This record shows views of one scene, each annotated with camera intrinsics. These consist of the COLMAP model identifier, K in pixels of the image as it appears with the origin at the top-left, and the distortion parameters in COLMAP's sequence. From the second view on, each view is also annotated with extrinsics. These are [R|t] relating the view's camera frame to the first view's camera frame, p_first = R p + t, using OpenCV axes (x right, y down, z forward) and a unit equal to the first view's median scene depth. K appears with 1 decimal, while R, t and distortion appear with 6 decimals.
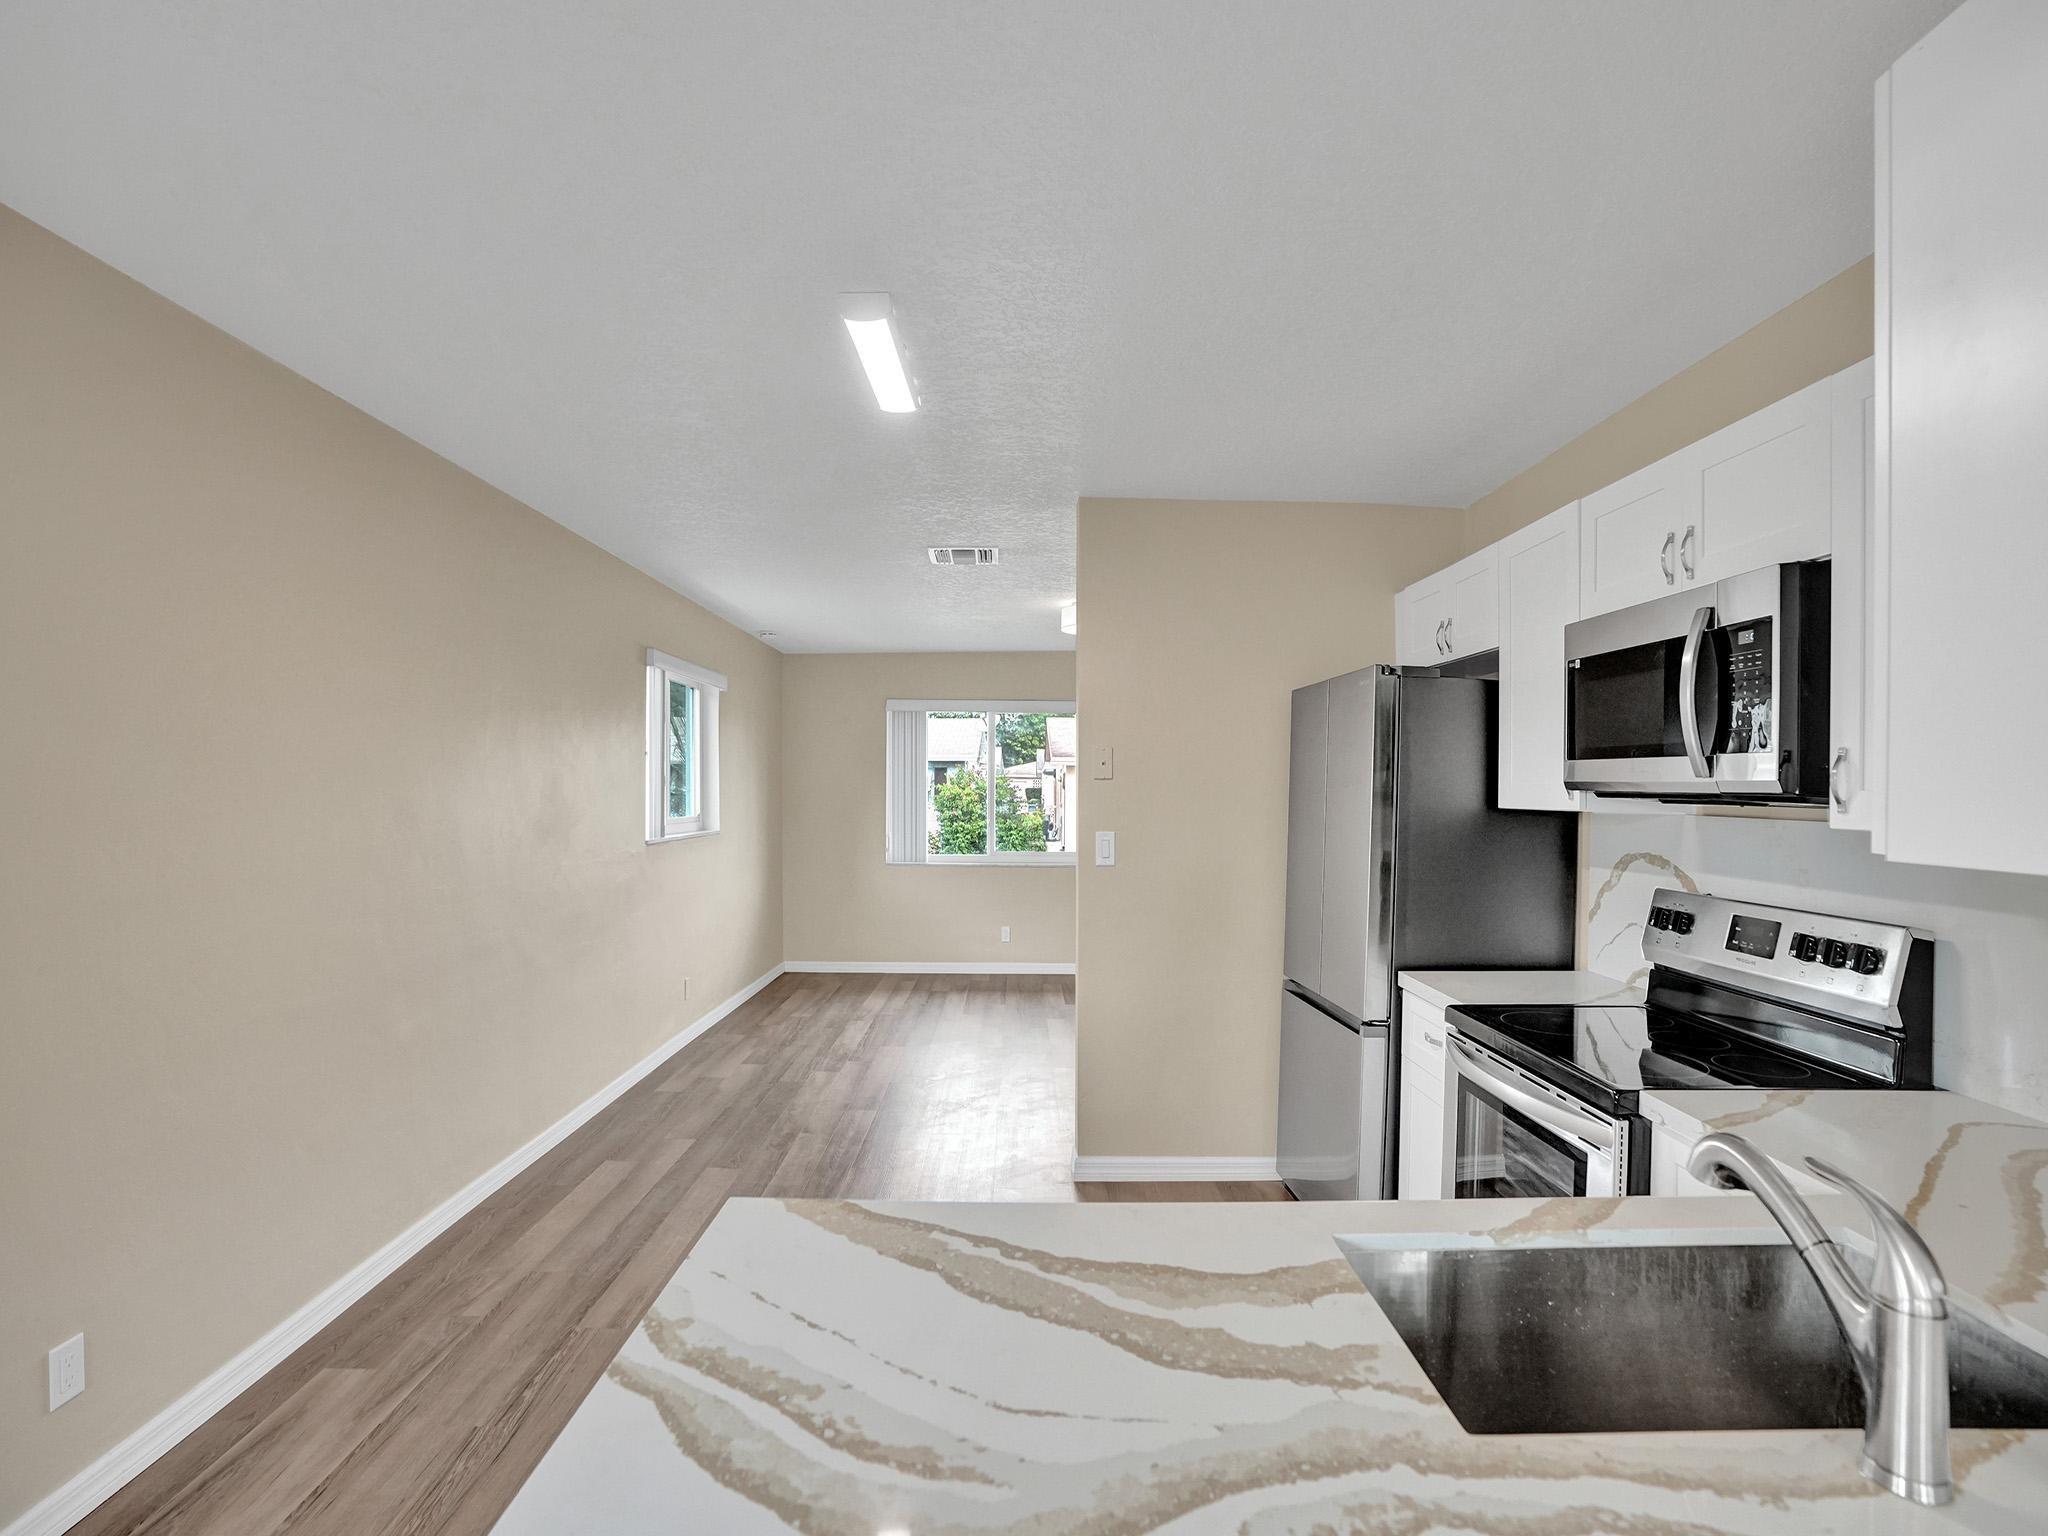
lens RADIAL K [[964.8, 0, 1022.8], [0, 964.8, 793.0], [0, 0, 1]] dist [-0.044807, 0.001622]
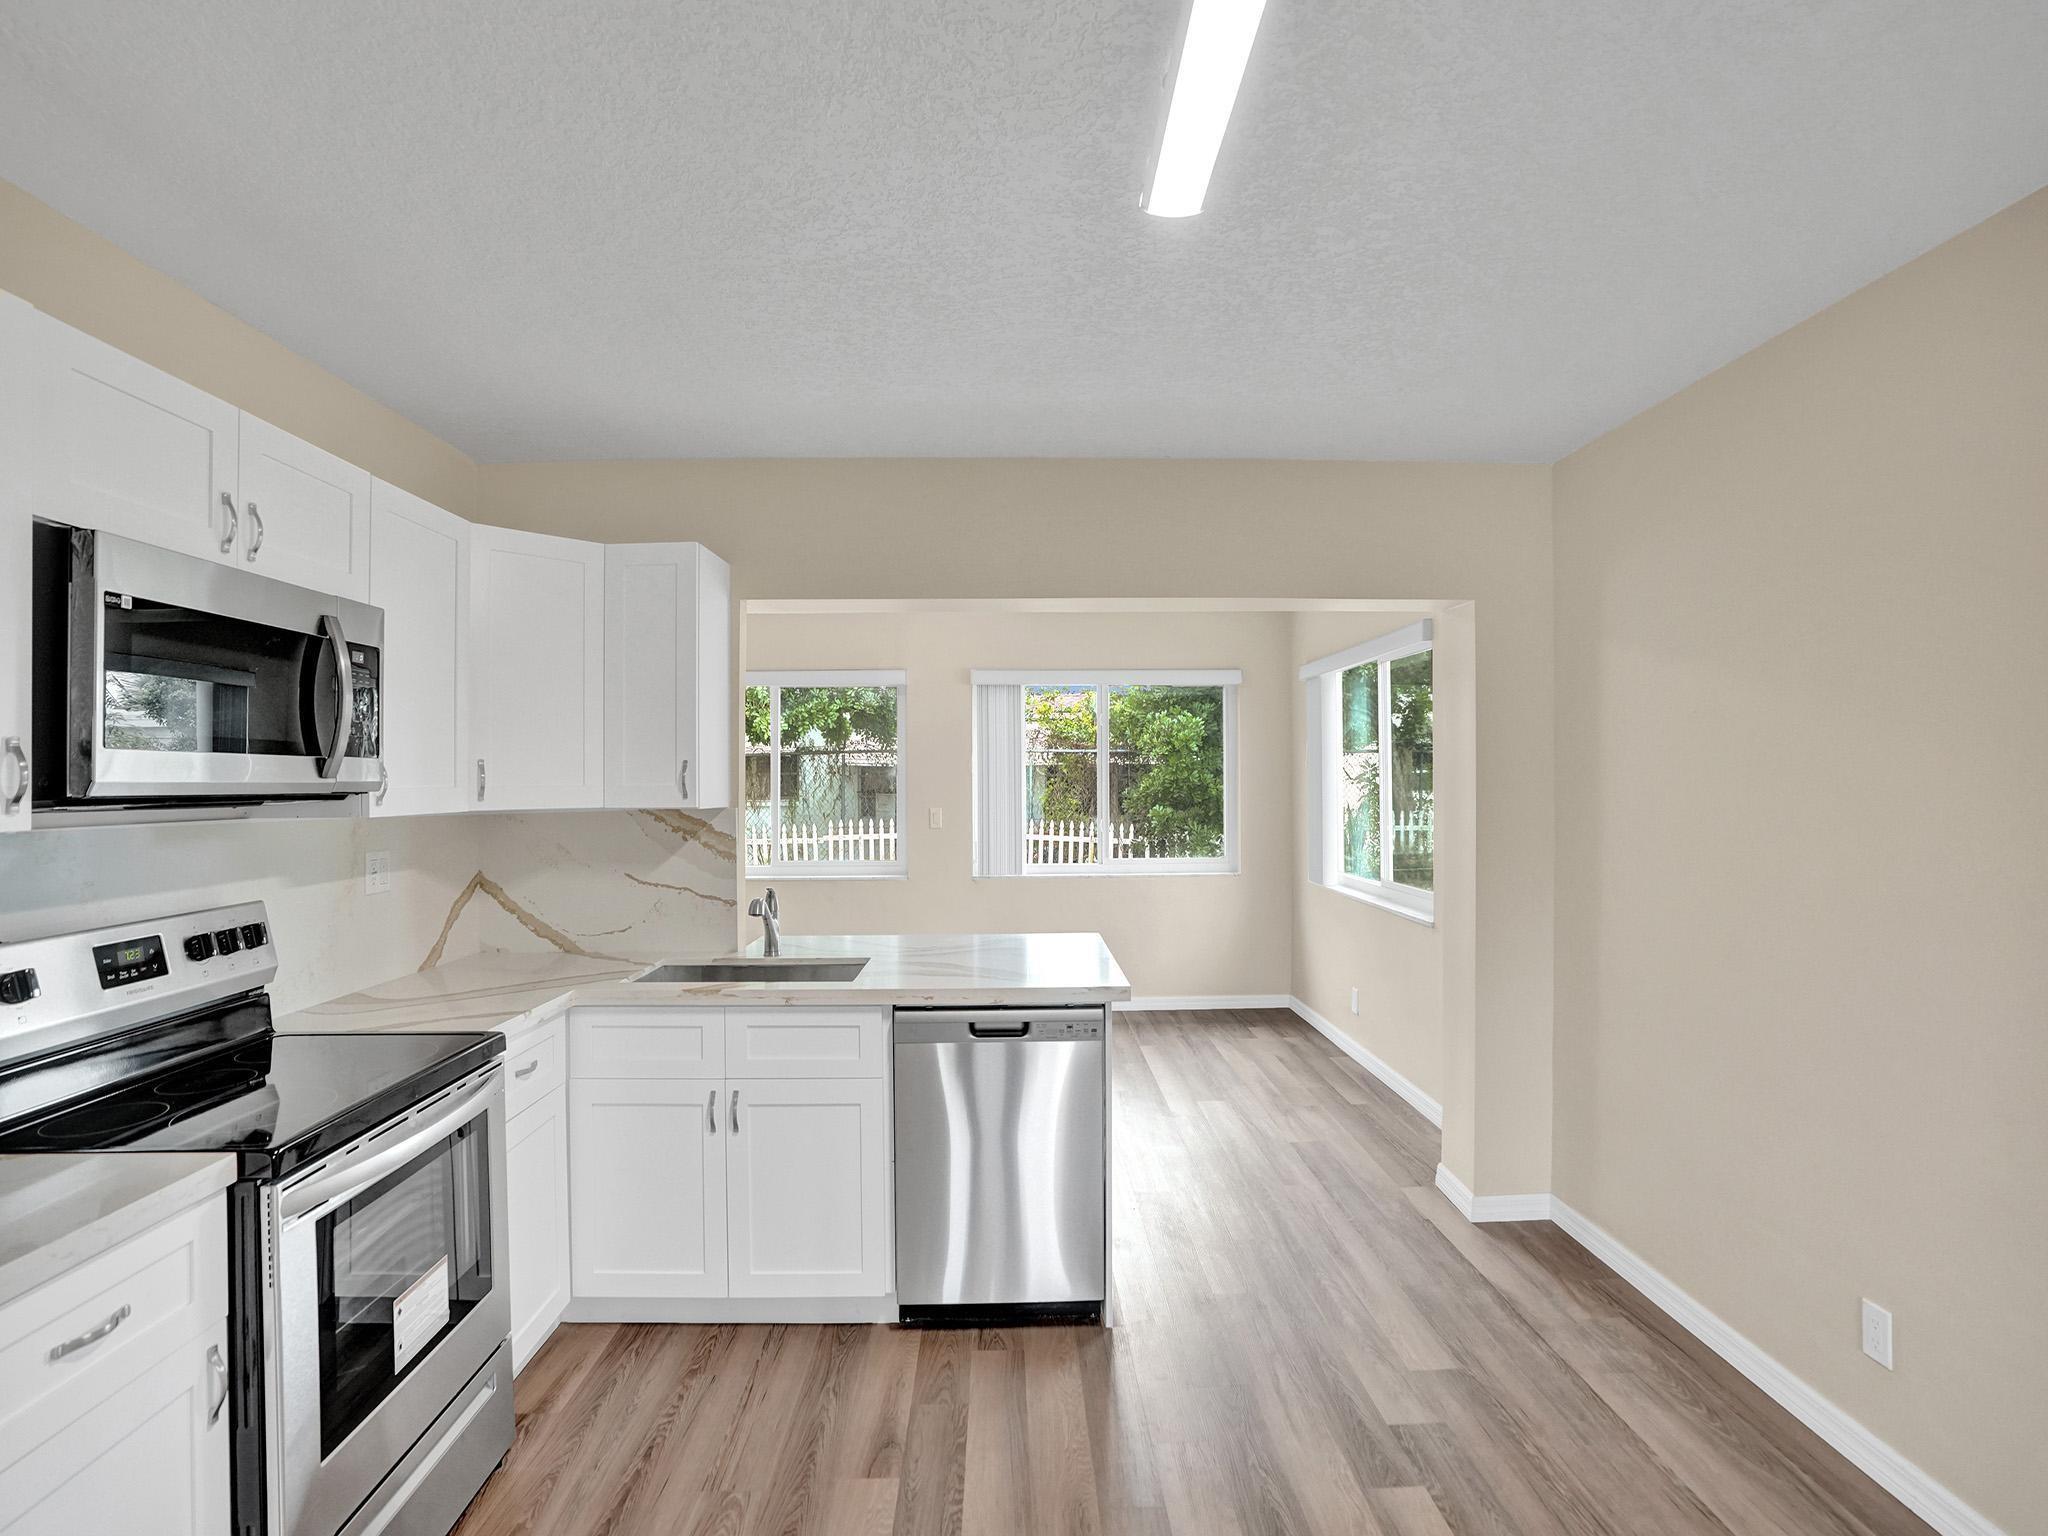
lens RADIAL K [[969.9, 0, 1024.0], [0, 969.9, 768.0], [0, 0, 1]] dist [-0.069974, 0.025434]
pose [[-0.999804, -0.000219, -0.019794, -0.023119], [-0.000184, 0.999998, -0.001777, -0.022599], [0.019795, -0.001774, -0.999802, 1.813816]]
